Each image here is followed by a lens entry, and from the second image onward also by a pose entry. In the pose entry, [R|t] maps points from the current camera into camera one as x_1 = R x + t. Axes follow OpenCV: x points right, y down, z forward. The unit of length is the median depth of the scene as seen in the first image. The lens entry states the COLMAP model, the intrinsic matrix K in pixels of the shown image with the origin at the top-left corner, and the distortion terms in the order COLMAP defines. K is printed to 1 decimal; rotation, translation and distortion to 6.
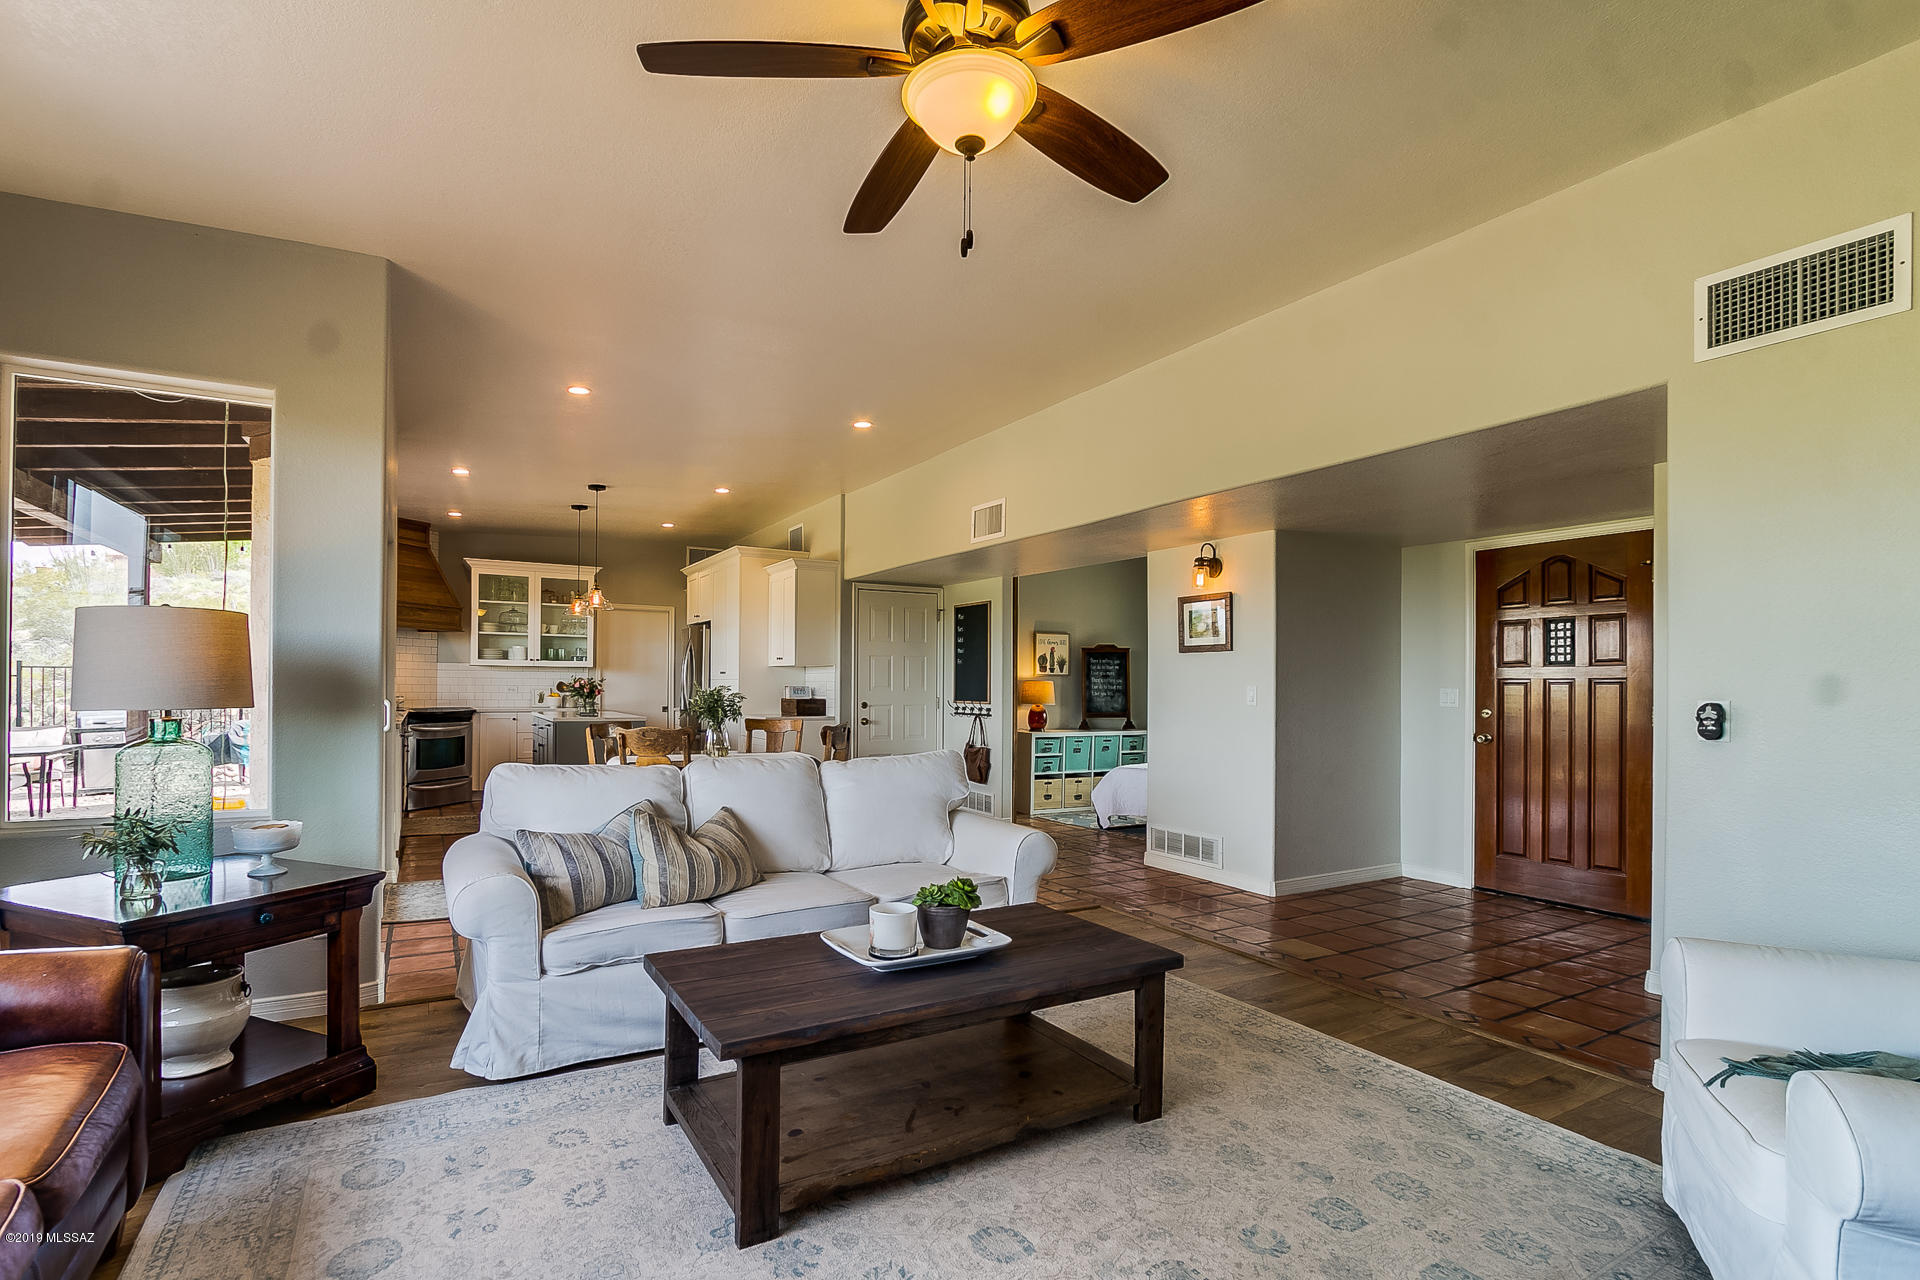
lens RADIAL K [[912.2, 0, 940.4], [0, 912.2, 682.6], [0, 0, 1]] dist [-0.015484, 0.000851]
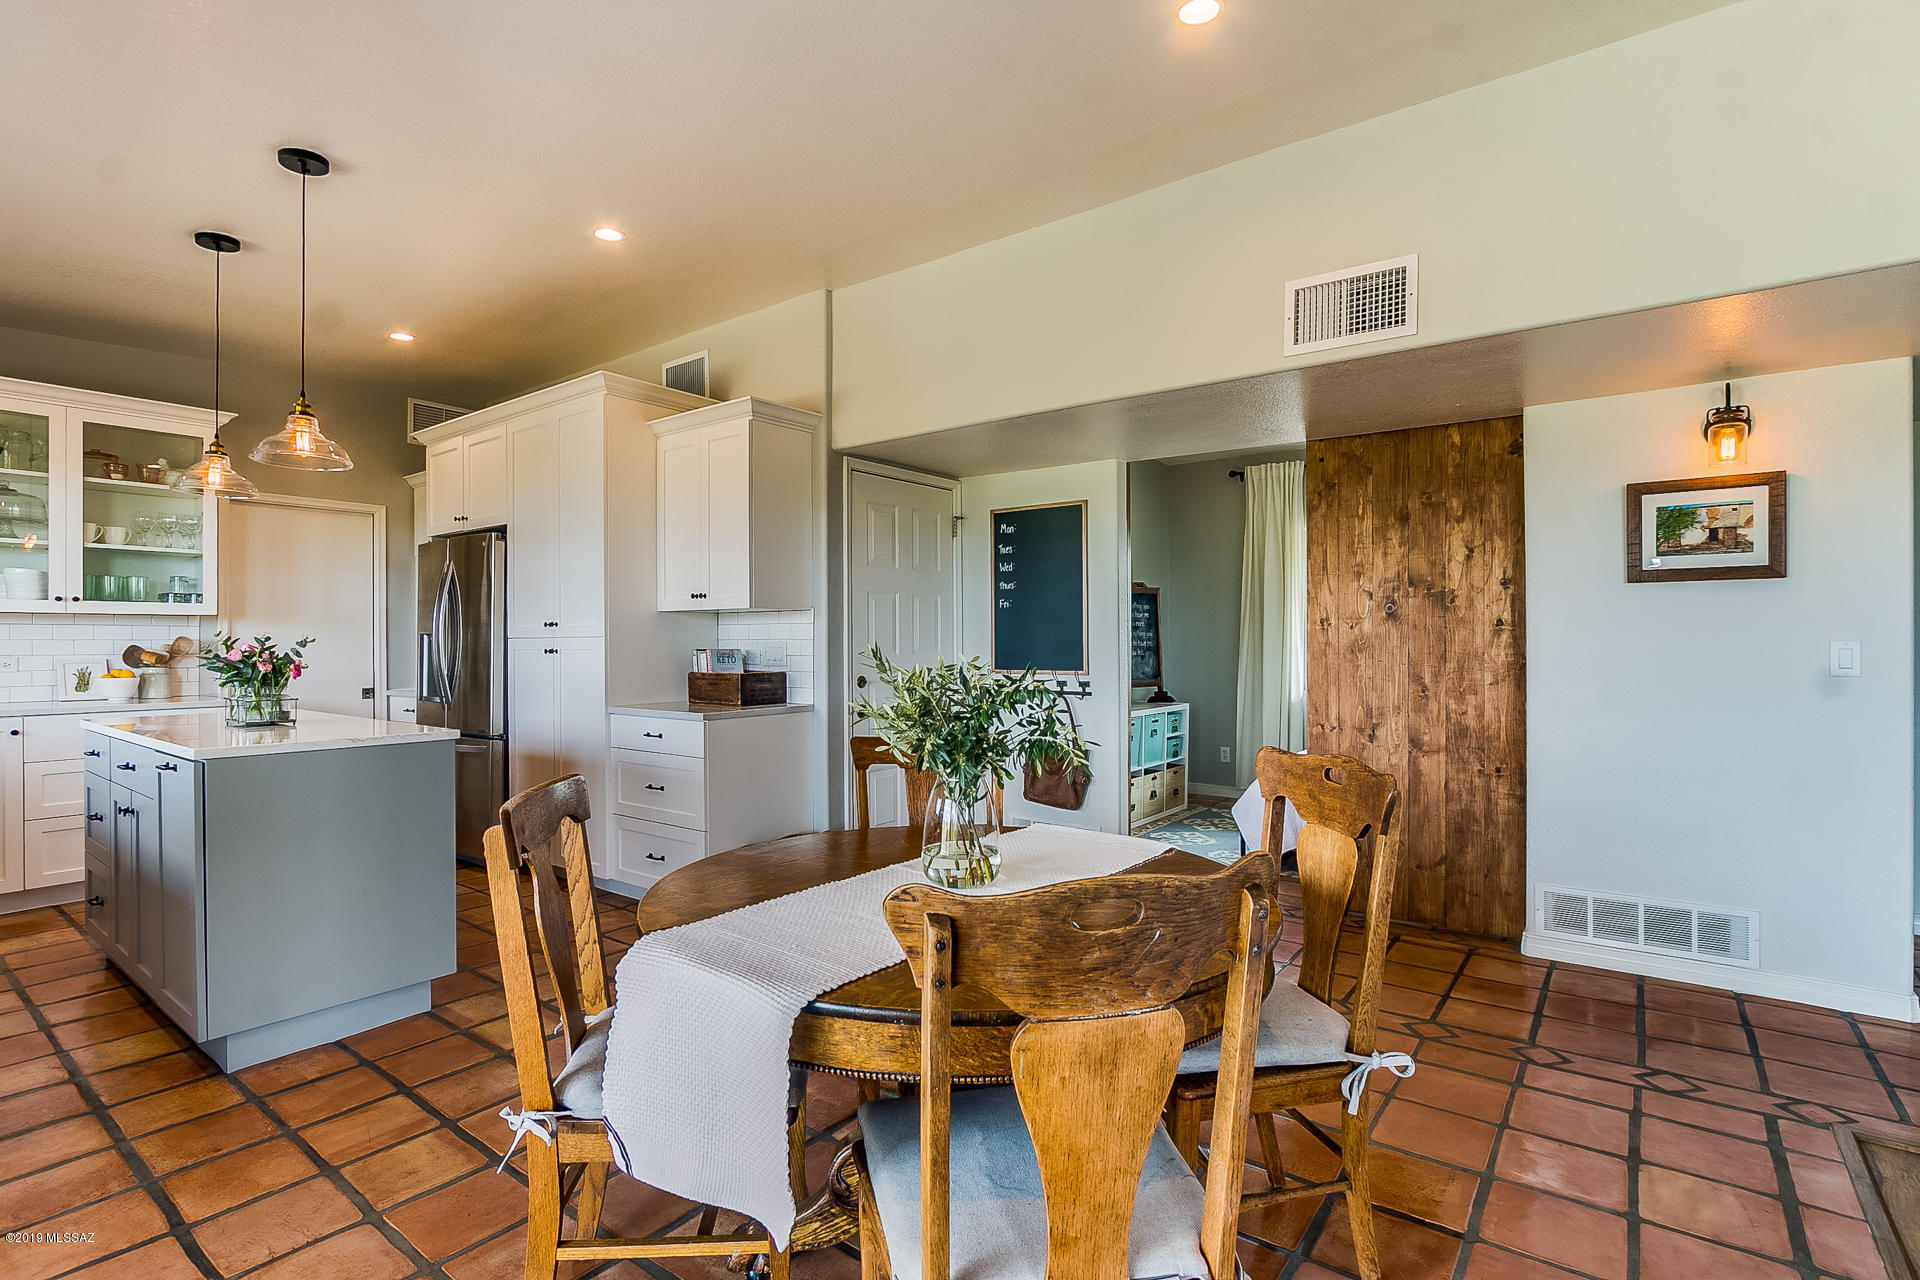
lens RADIAL K [[912.2, 0, 963.9], [0, 912.2, 640.3], [0, 0, 1]] dist [-0.015484, 0.000851]
pose [[0.918782, -0.011422, 0.394600, -0.239618], [0.009637, 0.999932, 0.006506, -0.003252], [-0.394647, -0.002175, 0.918830, 0.462658]]
